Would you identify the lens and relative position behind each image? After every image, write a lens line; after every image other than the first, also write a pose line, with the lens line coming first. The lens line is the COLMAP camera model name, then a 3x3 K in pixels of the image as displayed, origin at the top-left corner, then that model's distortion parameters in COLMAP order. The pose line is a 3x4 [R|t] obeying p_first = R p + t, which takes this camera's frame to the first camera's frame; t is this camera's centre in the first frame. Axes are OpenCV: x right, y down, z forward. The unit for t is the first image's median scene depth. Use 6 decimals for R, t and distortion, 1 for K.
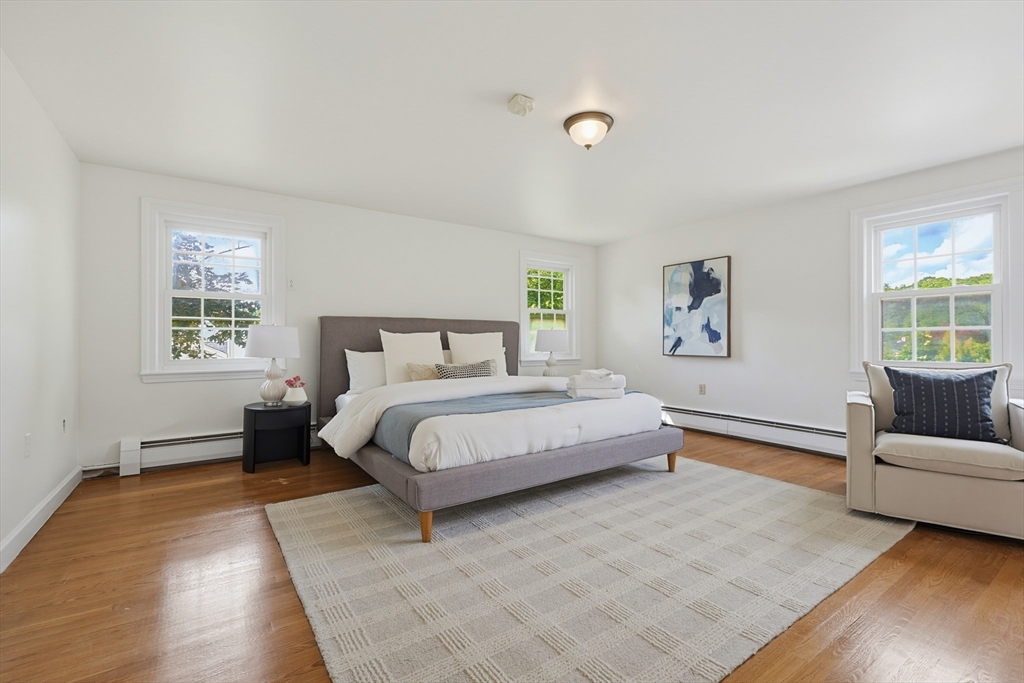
lens RADIAL K [[443.0, 0, 521.3], [0, 443.0, 339.6], [0, 0, 1]] dist [-0.003381, -0.000390]
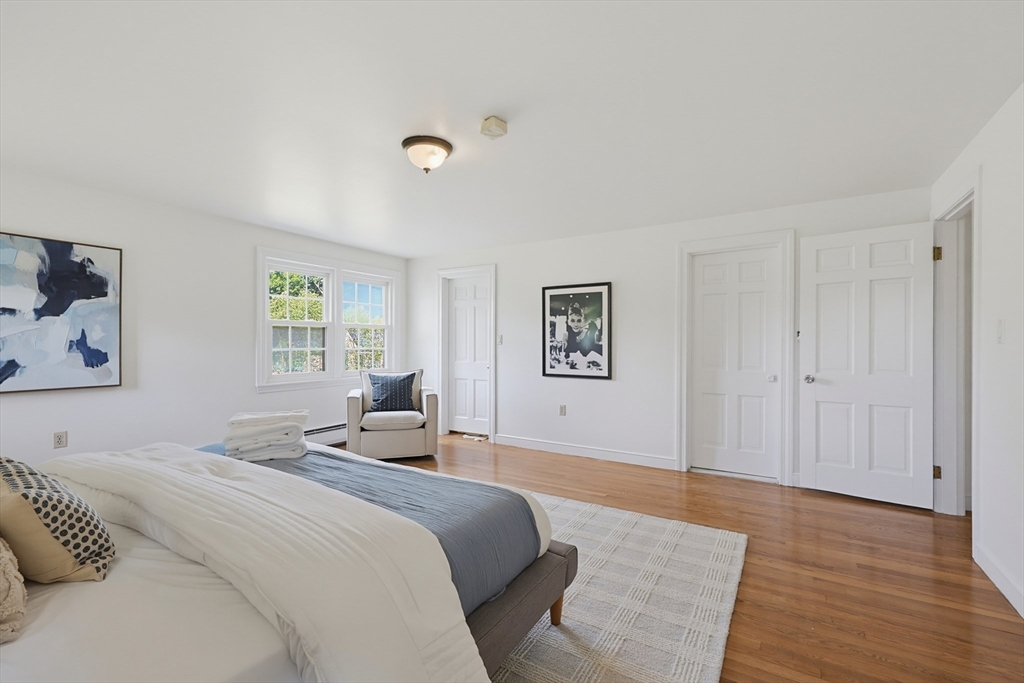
lens RADIAL K [[443.0, 0, 521.3], [0, 443.0, 339.6], [0, 0, 1]] dist [-0.003381, -0.000390]
pose [[-0.355862, 0.022029, 0.934279, -0.451685], [0.011039, 0.999751, -0.019367, -0.015120], [-0.934473, 0.003422, -0.356017, 0.622315]]
